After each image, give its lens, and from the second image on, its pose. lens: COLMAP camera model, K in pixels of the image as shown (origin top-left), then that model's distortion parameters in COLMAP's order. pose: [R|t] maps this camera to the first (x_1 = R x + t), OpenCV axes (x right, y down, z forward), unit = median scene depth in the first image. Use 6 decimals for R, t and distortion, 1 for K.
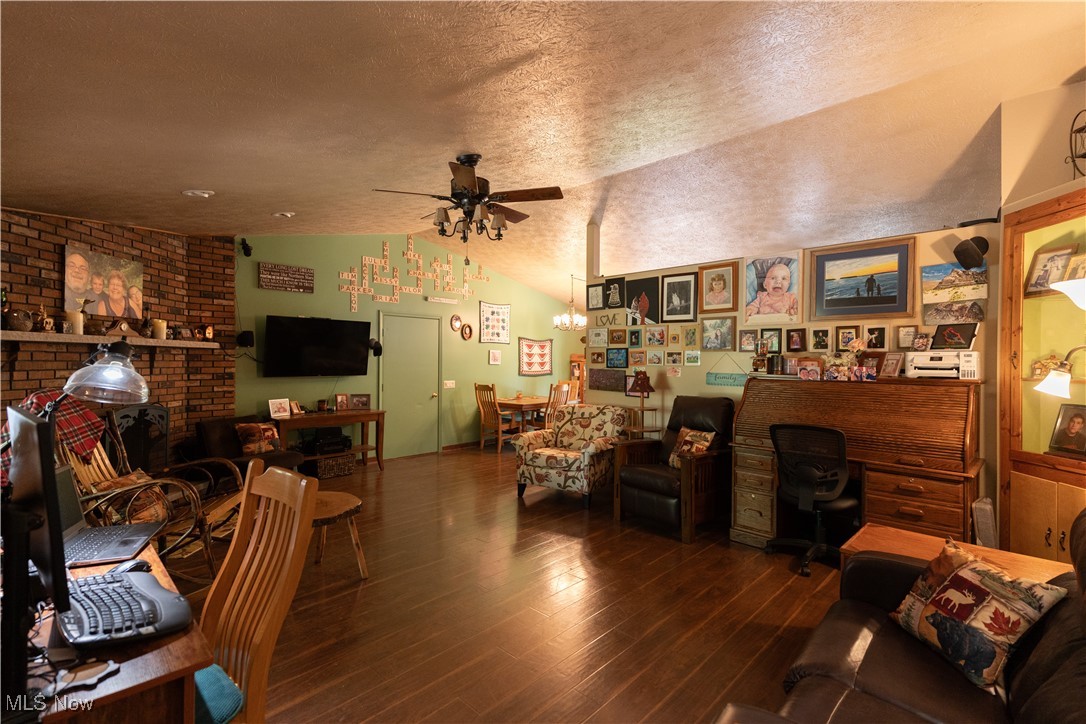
lens RADIAL K [[482.1, 0, 544.9], [0, 482.1, 361.1], [0, 0, 1]] dist [0.000220, 0.000006]
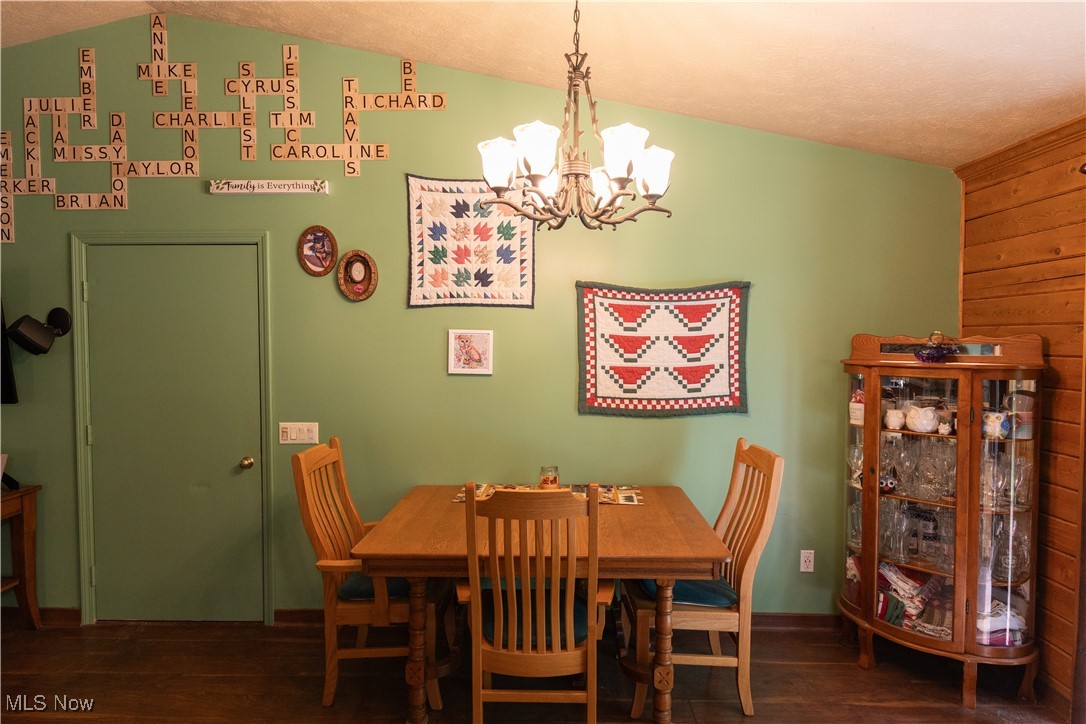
lens RADIAL K [[611.9, 0, 545.1], [0, 611.9, 361.0], [0, 0, 1]] dist [-0.005230, -0.001470]
pose [[0.680147, 0.024067, -0.732680, 0.219898], [0.003872, 0.999329, 0.036421, -0.016708], [0.733065, -0.027609, 0.679598, 0.774510]]
